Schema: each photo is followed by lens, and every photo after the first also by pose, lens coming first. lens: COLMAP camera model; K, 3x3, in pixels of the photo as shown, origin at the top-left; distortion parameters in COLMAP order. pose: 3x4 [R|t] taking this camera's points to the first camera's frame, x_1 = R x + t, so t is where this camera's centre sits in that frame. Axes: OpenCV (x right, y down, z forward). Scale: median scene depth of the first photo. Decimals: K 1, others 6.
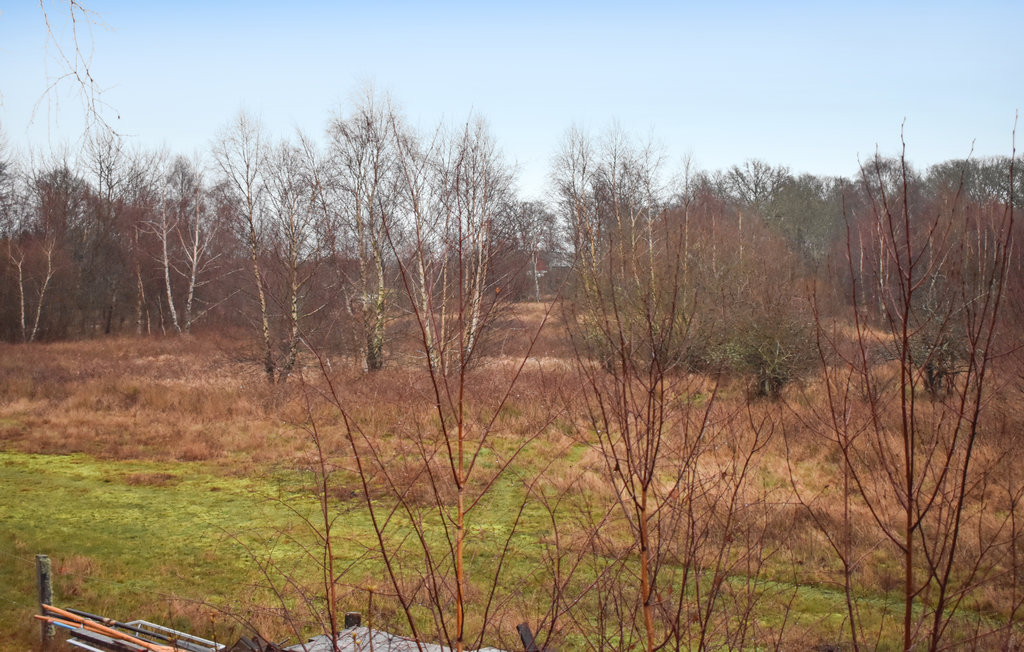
lens RADIAL K [[1239.8, 0, 512.0], [0, 1239.8, 326.0], [0, 0, 1]] dist [-0.115315, -0.005576]
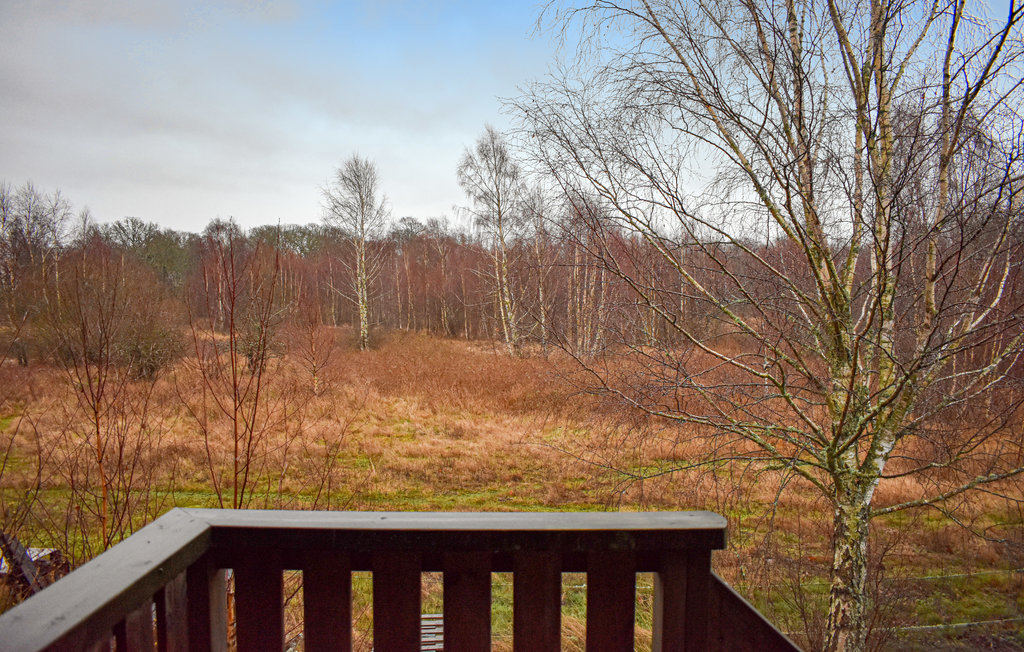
lens RADIAL K [[983.8, 0, 512.0], [0, 983.8, 326.0], [0, 0, 1]] dist [-0.064078, 0.002766]
pose [[0.834817, -0.004446, 0.550509, -0.067861], [0.013294, 0.999839, -0.012085, 0.013304], [-0.550366, 0.017407, 0.834742, -0.221996]]
